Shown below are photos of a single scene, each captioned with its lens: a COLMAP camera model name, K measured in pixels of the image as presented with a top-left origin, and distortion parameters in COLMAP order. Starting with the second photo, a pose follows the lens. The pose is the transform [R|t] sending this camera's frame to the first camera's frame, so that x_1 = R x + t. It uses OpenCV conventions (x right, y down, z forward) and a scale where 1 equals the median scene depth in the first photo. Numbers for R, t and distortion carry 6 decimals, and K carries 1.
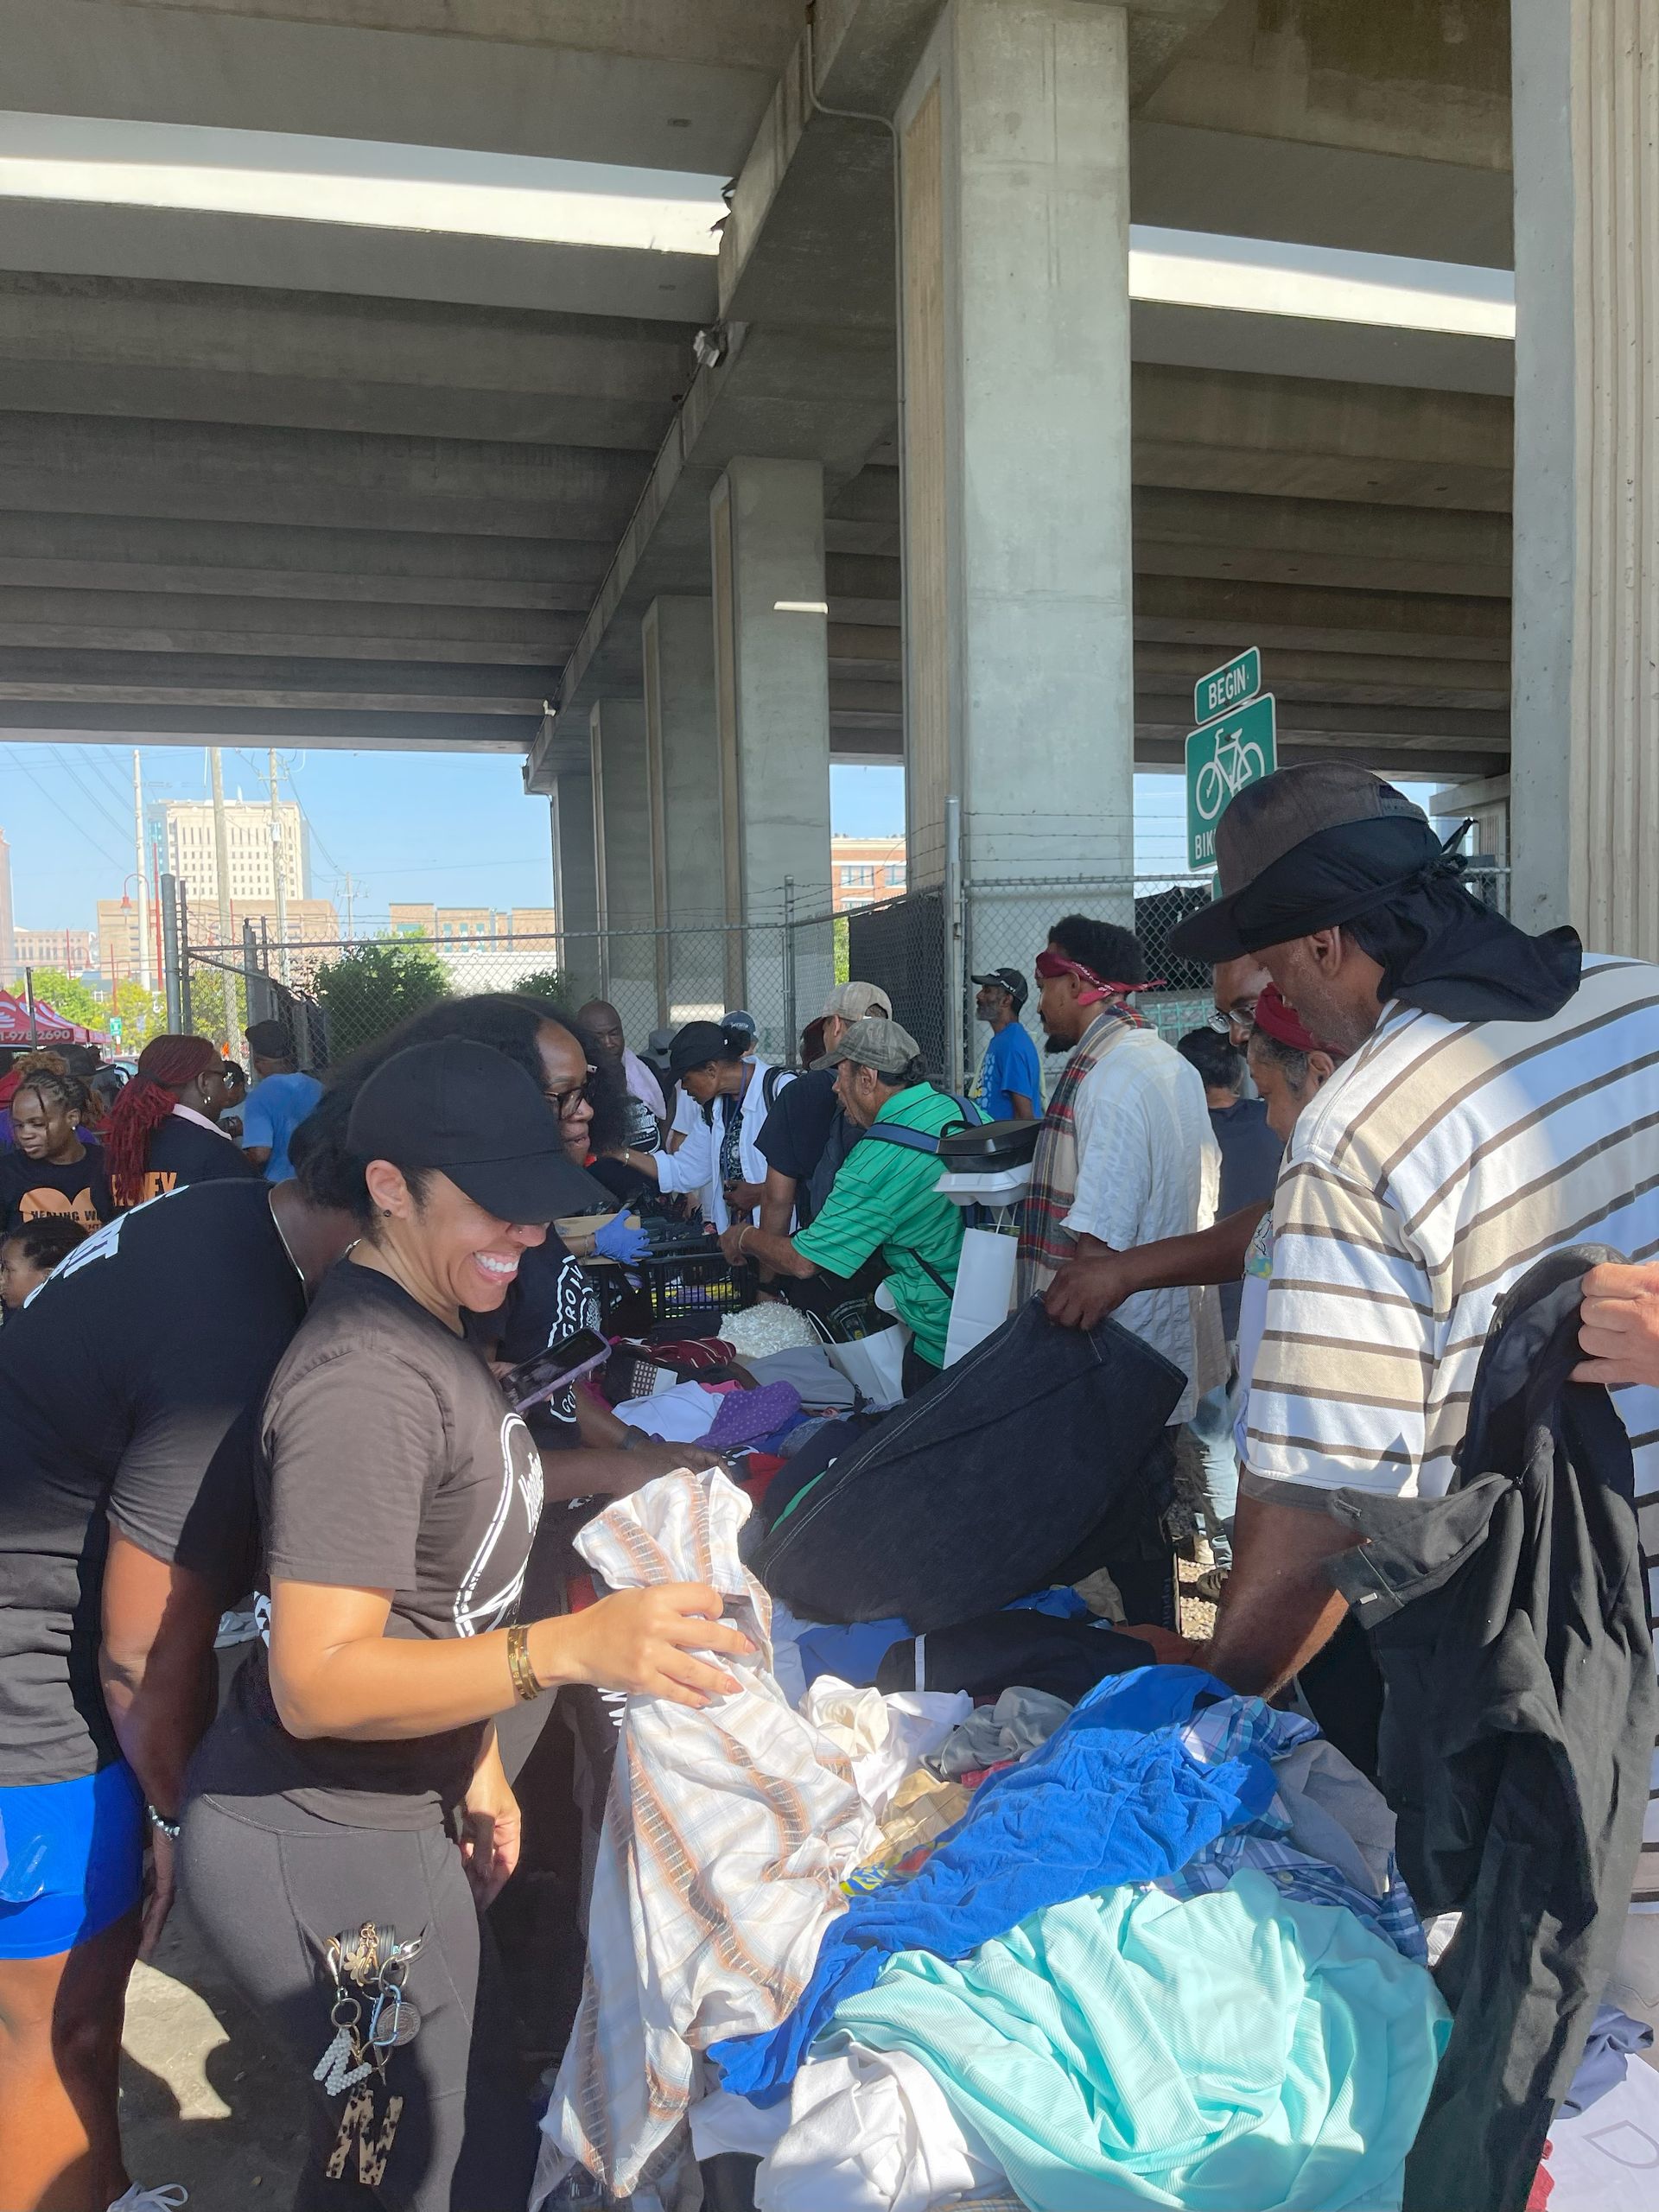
lens RADIAL K [[1627.4, 0, 829.5], [0, 1627.4, 1106.0], [0, 0, 1]] dist [0.053009, -0.089874]
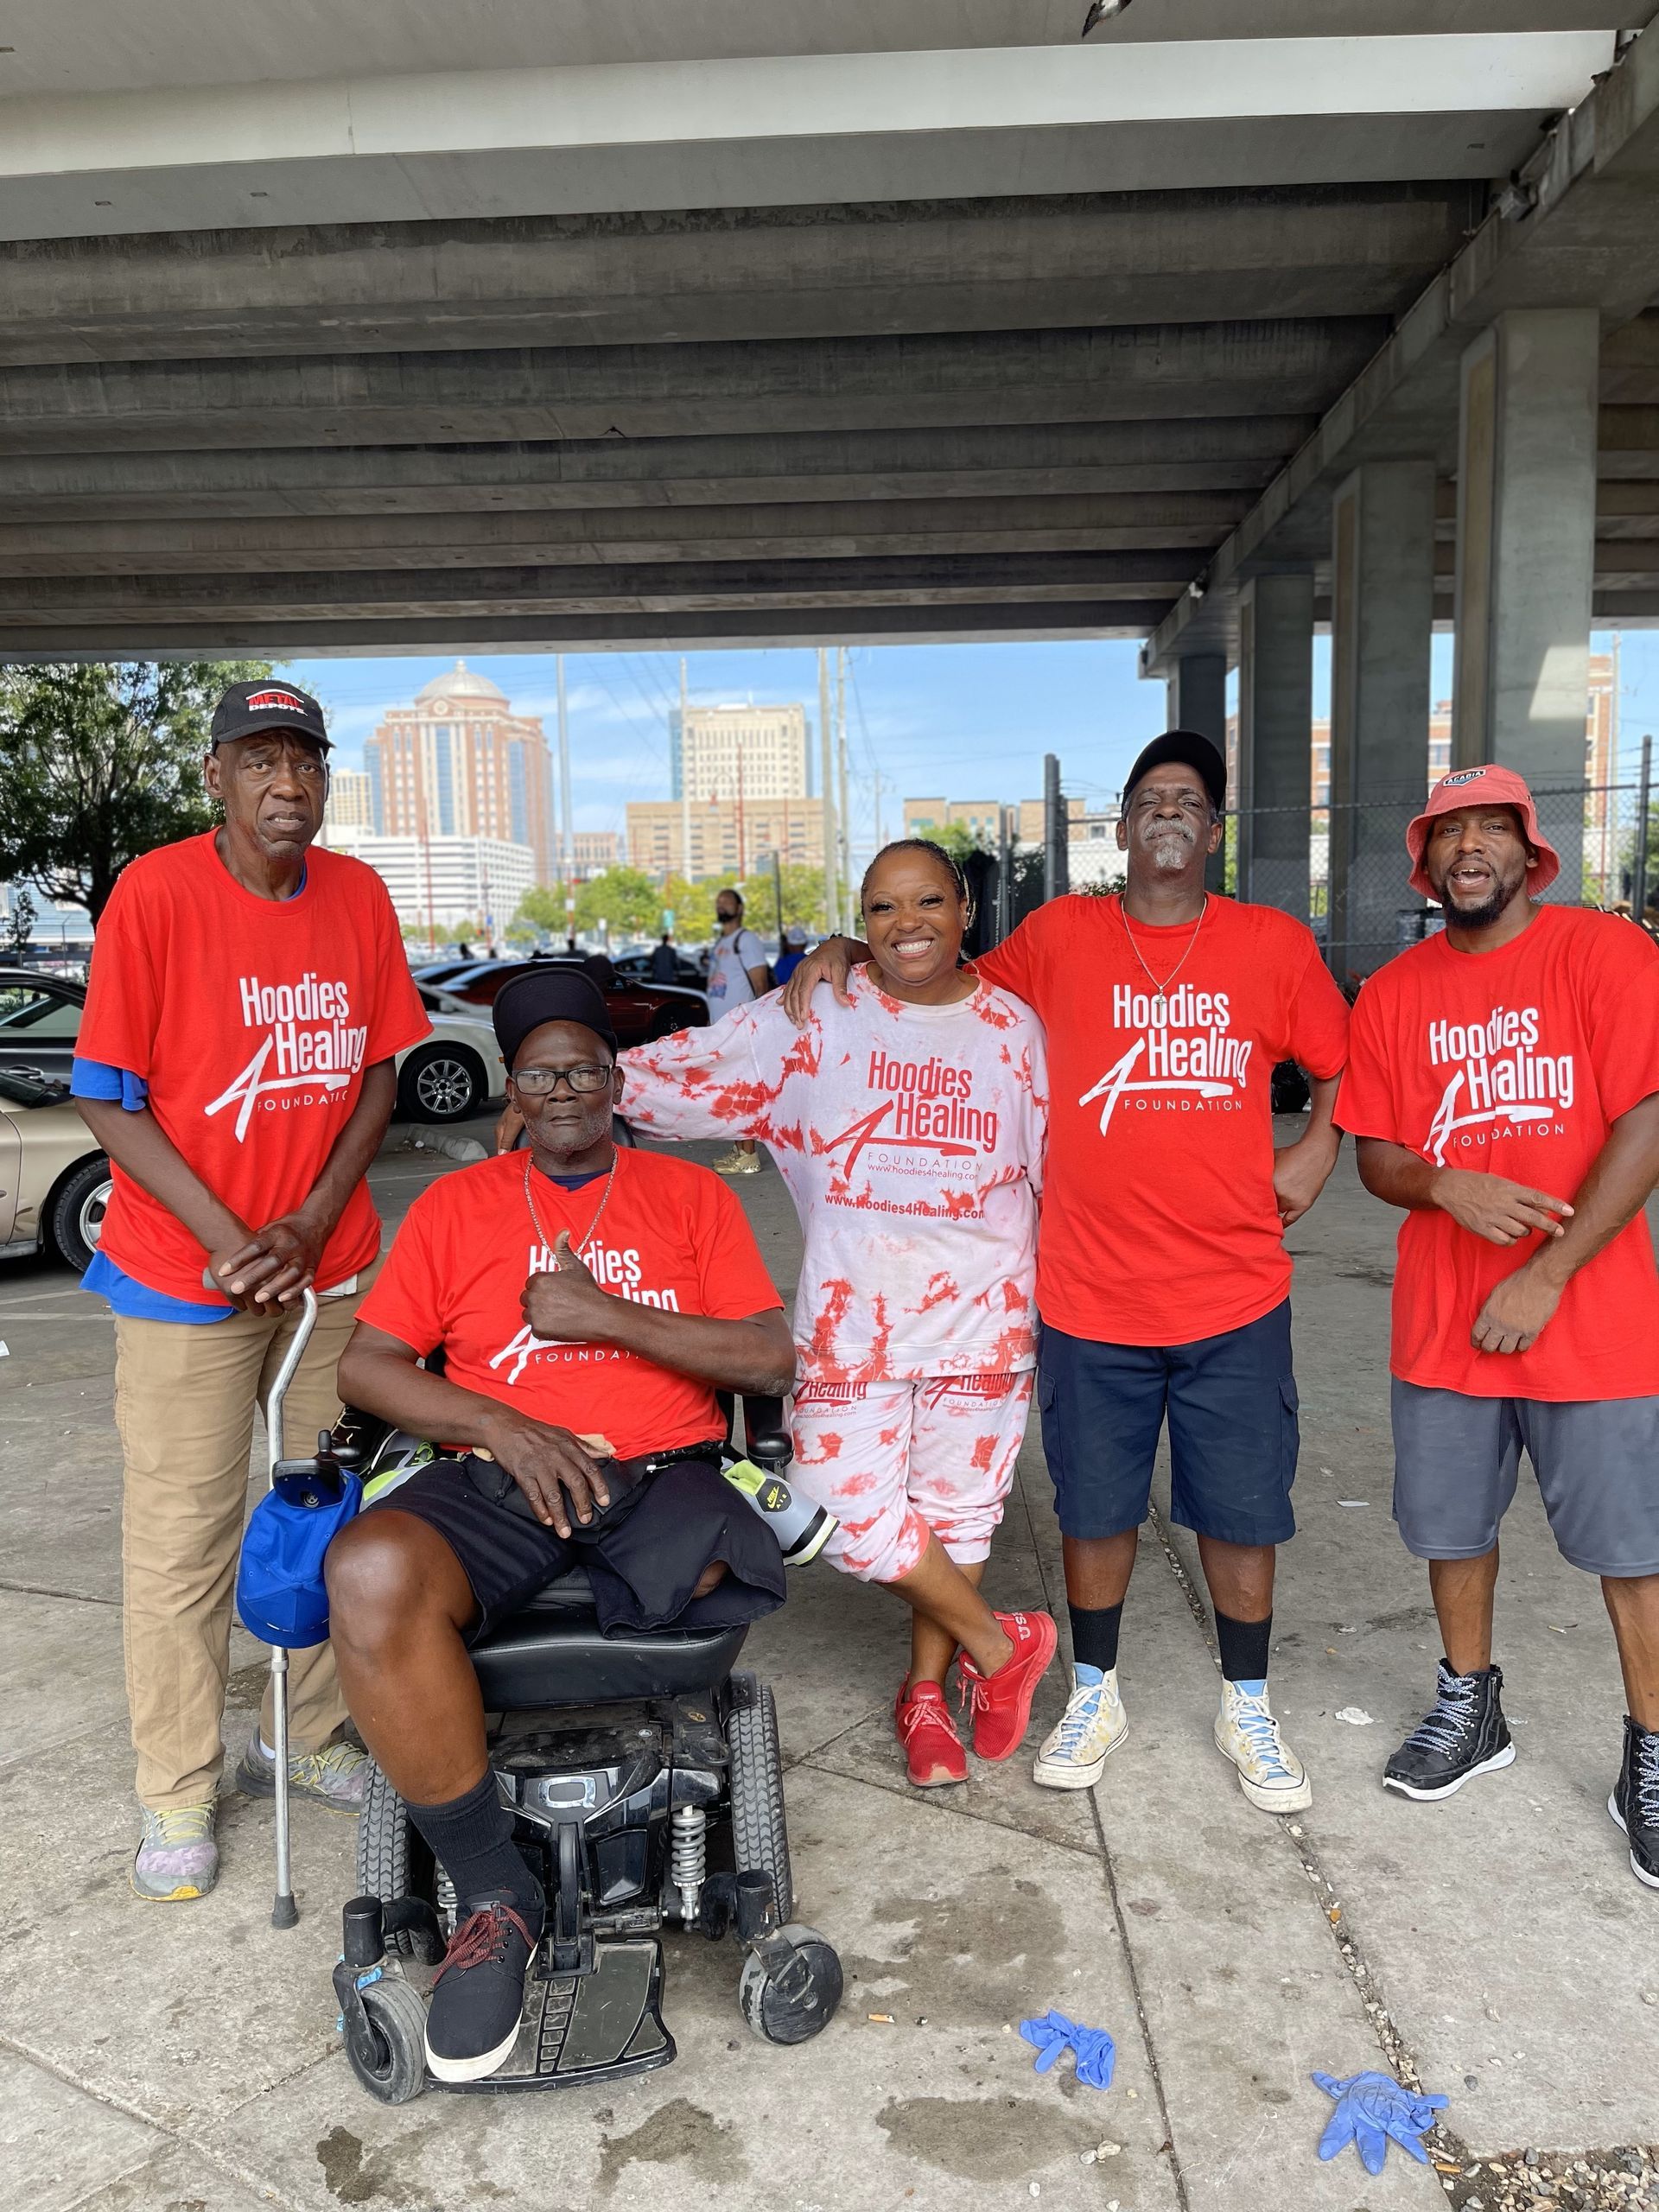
lens RADIAL K [[1627.4, 0, 829.5], [0, 1627.4, 1106.0], [0, 0, 1]] dist [0.053009, -0.089874]
pose [[0.958636, 0.030978, -0.282945, -0.126524], [-0.012576, 0.997699, 0.066624, 0.013306], [0.284357, -0.060310, 0.956819, -0.064345]]
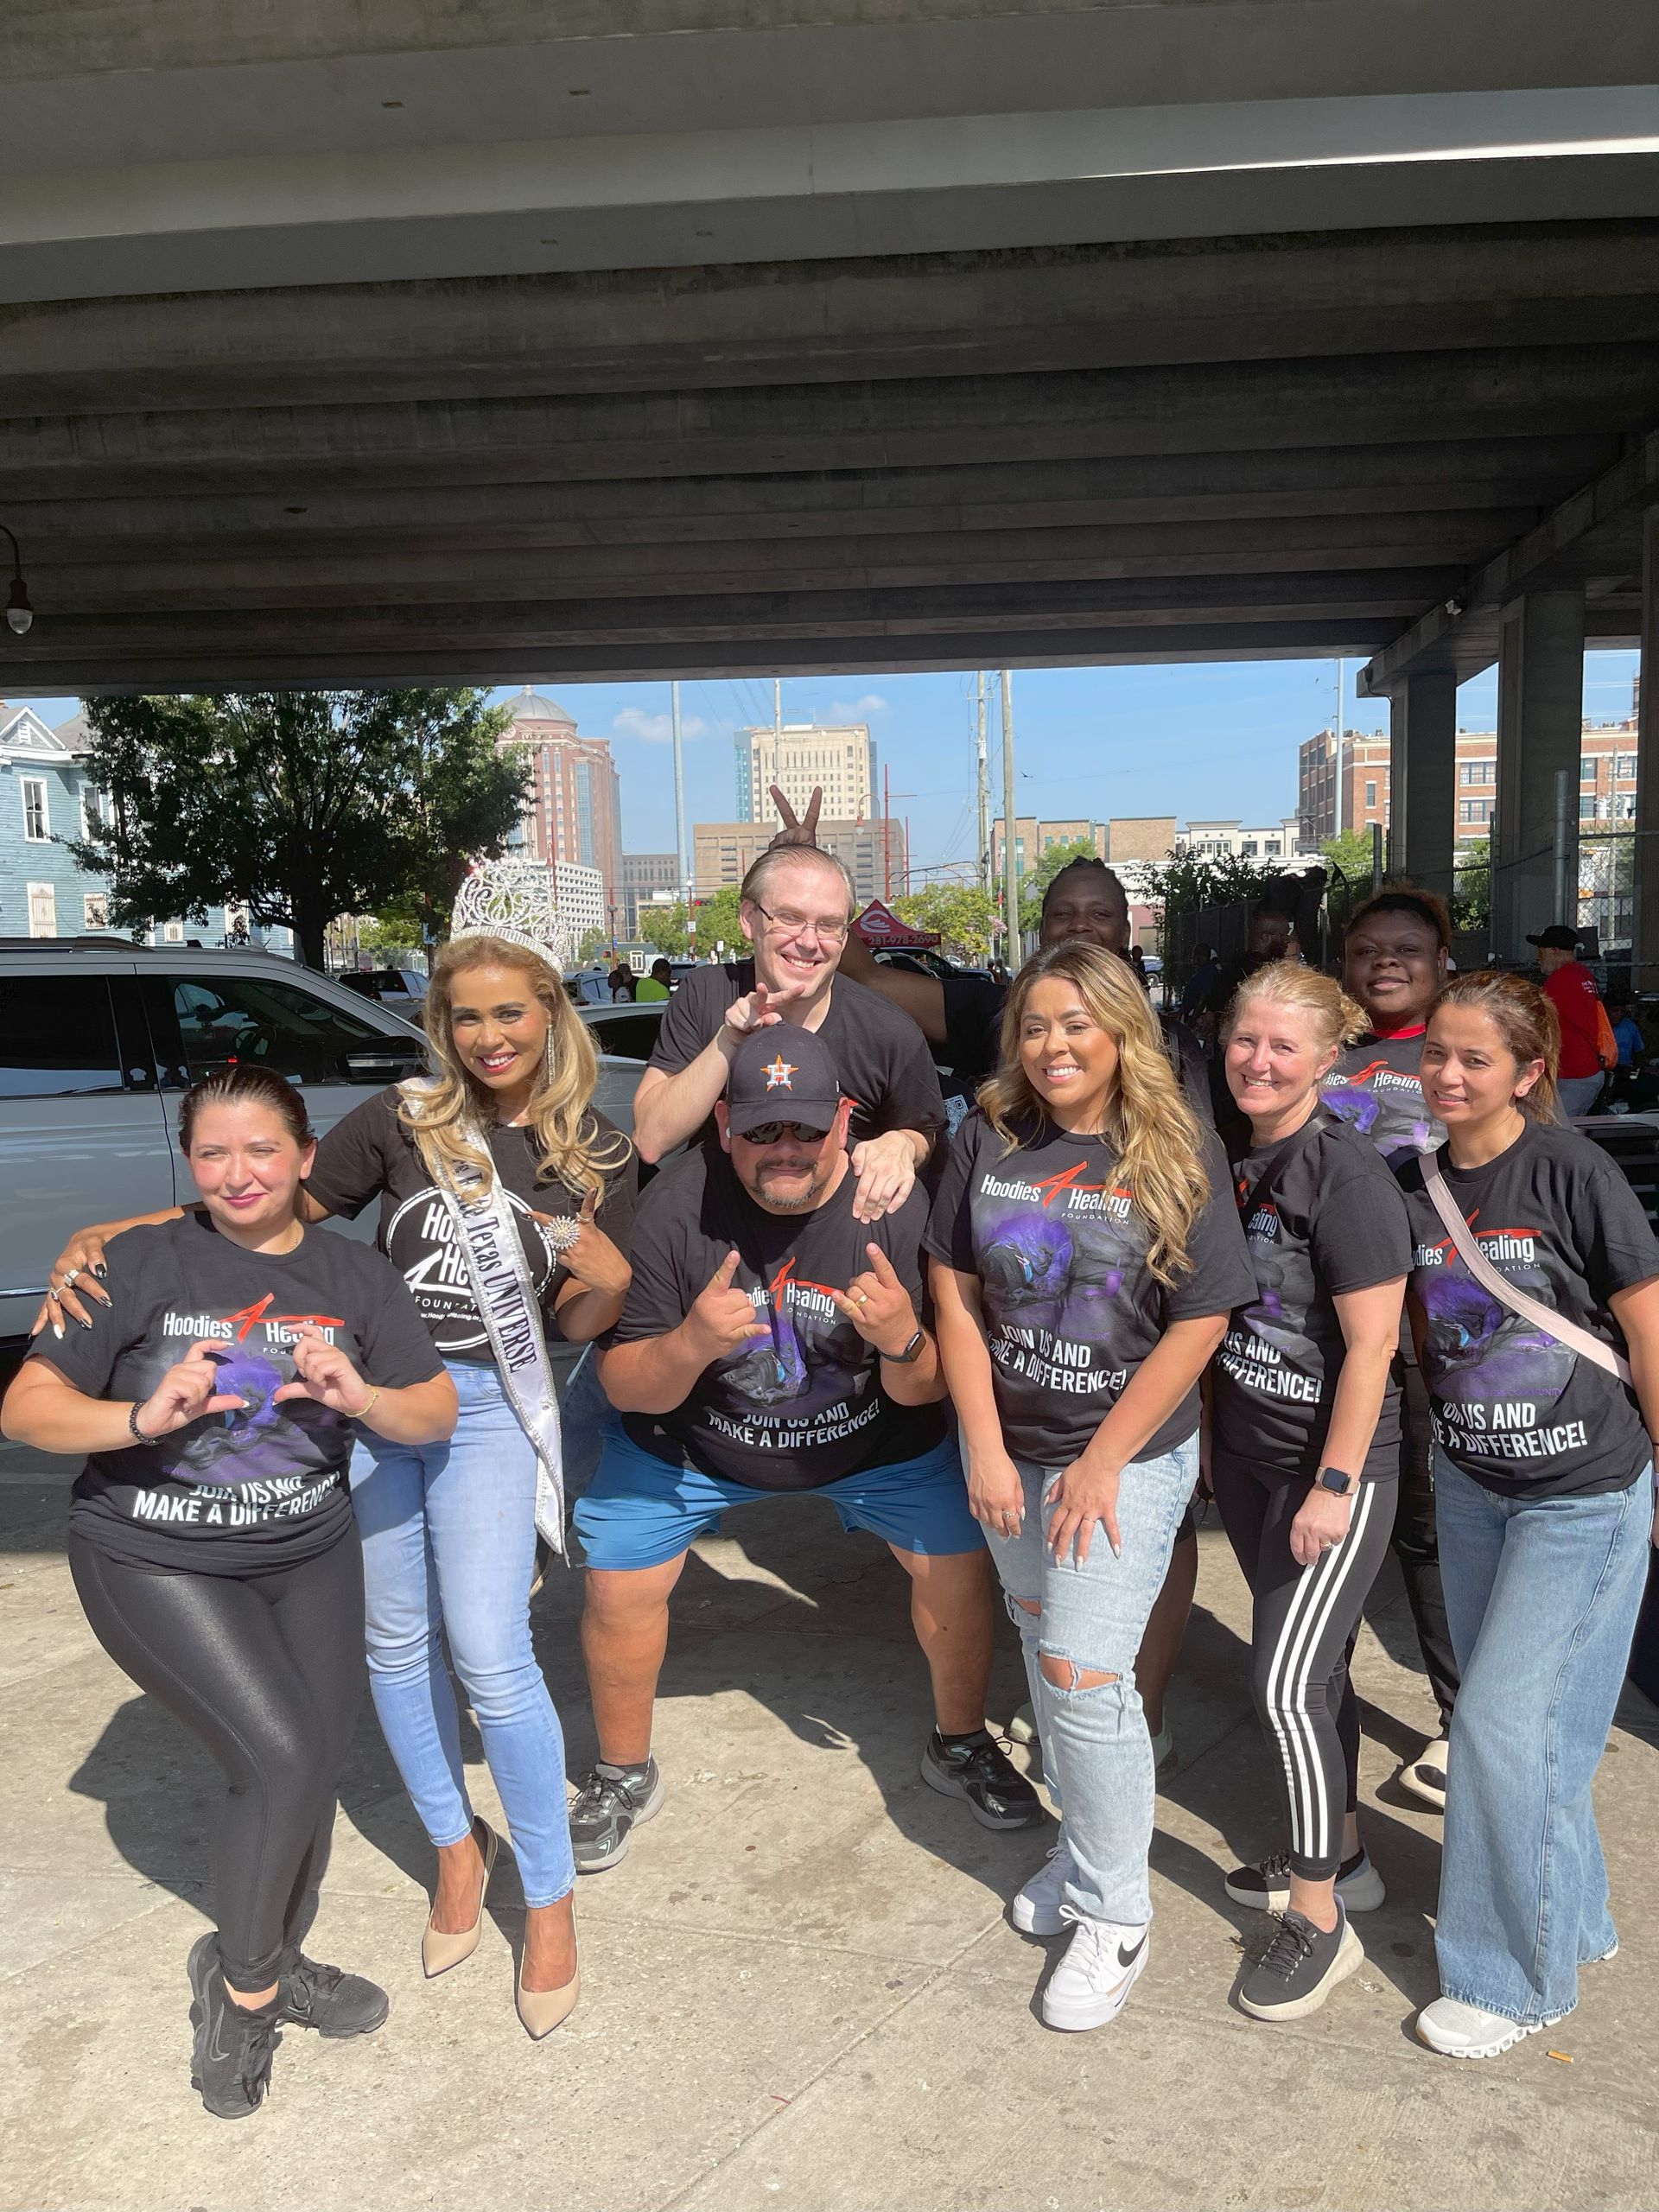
lens RADIAL K [[1654.8, 0, 829.5], [0, 1654.8, 1106.0], [0, 0, 1]] dist [-0.013638, 0.037849]
pose [[0.949066, 0.026751, -0.313939, -0.285802], [-0.010848, 0.998573, 0.052295, 0.017942], [0.314890, -0.046226, 0.948002, -0.130962]]
